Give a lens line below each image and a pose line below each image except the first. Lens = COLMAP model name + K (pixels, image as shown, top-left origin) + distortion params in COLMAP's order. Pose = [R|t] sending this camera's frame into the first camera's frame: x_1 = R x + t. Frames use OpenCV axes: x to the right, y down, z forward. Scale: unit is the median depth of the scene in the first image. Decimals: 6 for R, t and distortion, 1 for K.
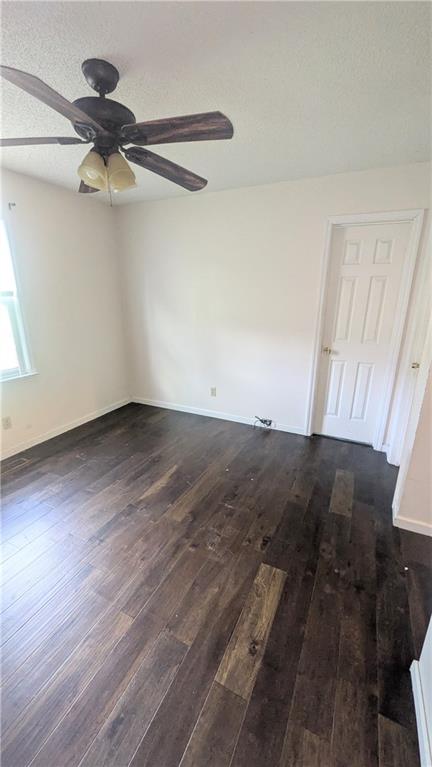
lens RADIAL K [[304.6, 0, 217.9], [0, 304.6, 384.3], [0, 0, 1]] dist [0.001141, 0.000005]
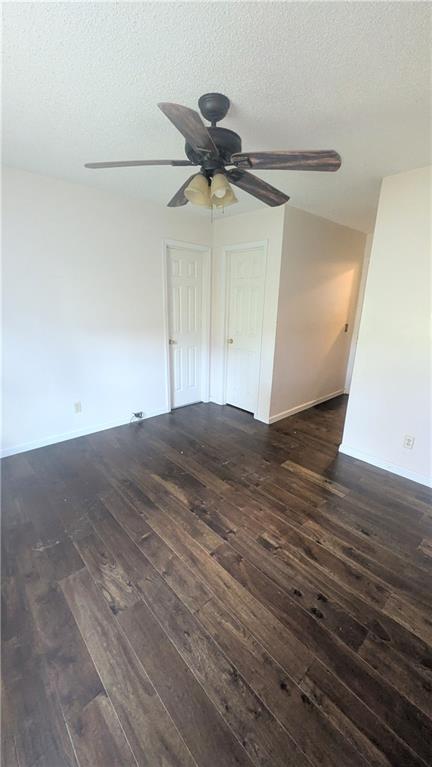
lens RADIAL K [[304.6, 0, 217.1], [0, 304.6, 383.3], [0, 0, 1]] dist [0.001141, 0.000005]
pose [[0.357334, -0.245913, 0.901021, -0.903267], [0.240917, 0.956337, 0.165465, -0.126170], [-0.902370, 0.157945, 0.400976, 0.390308]]
